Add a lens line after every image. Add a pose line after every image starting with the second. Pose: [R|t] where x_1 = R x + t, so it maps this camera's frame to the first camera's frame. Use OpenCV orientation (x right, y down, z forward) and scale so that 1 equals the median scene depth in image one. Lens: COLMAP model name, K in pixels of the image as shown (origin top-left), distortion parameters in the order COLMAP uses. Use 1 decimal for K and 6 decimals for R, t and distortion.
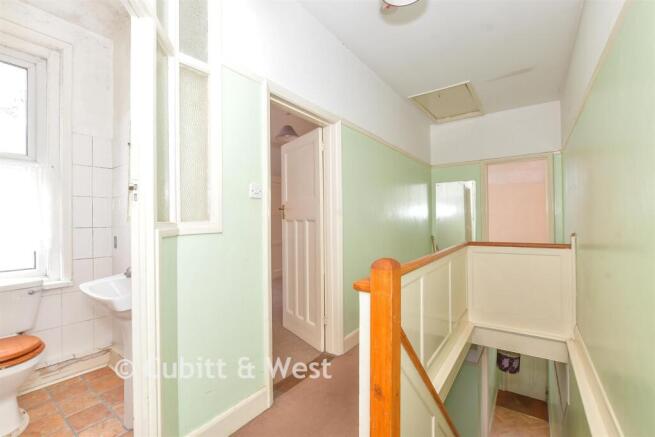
lens RADIAL K [[286.7, 0, 324.2], [0, 286.7, 220.0], [0, 0, 1]] dist [-0.010264, 0.000111]
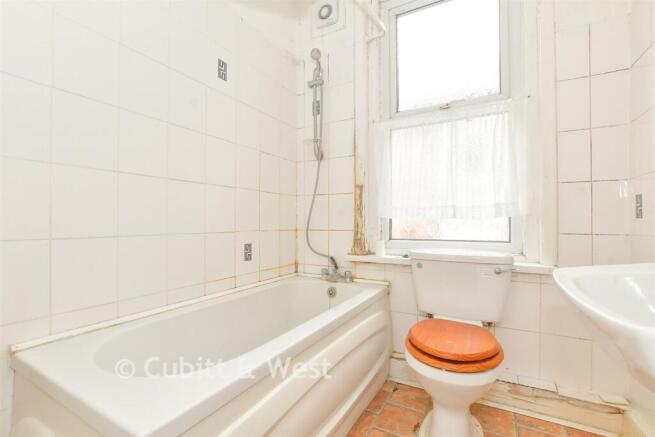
lens RADIAL K [[286.7, 0, 325.0], [0, 286.7, 221.7], [0, 0, 1]] dist [-0.010264, 0.000111]
pose [[0.113351, 0.005842, -0.993538, -0.338588], [0.002058, 0.999979, 0.006115, 0.114770], [0.993553, -0.002738, 0.113337, 0.444427]]
